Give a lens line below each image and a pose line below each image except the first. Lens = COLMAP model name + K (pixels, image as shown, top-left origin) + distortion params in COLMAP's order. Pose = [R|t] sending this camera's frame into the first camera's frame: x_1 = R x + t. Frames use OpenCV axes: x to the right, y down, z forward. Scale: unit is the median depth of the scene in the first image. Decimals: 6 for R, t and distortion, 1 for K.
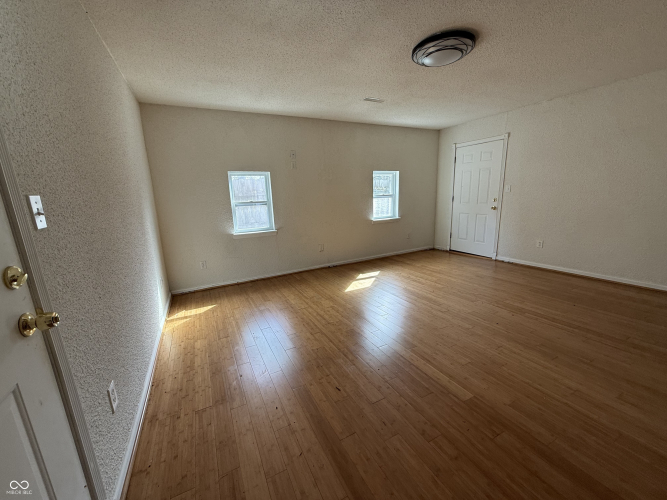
lens RADIAL K [[264.4, 0, 333.1], [0, 264.4, 250.1], [0, 0, 1]] dist [-0.000933, -0.000488]
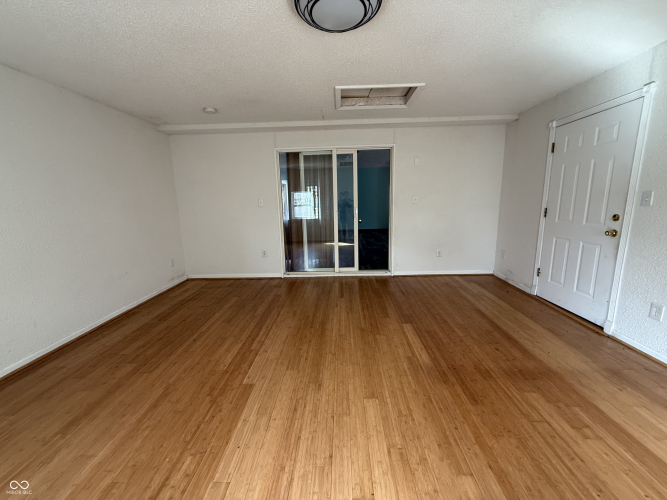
lens RADIAL K [[264.4, 0, 333.9], [0, 264.4, 247.7], [0, 0, 1]] dist [-0.000933, -0.000488]
pose [[-0.873685, -0.025811, 0.485807, 0.067934], [0.158419, 0.929070, 0.334265, -0.349818], [-0.459976, 0.369003, -0.807625, 1.552901]]
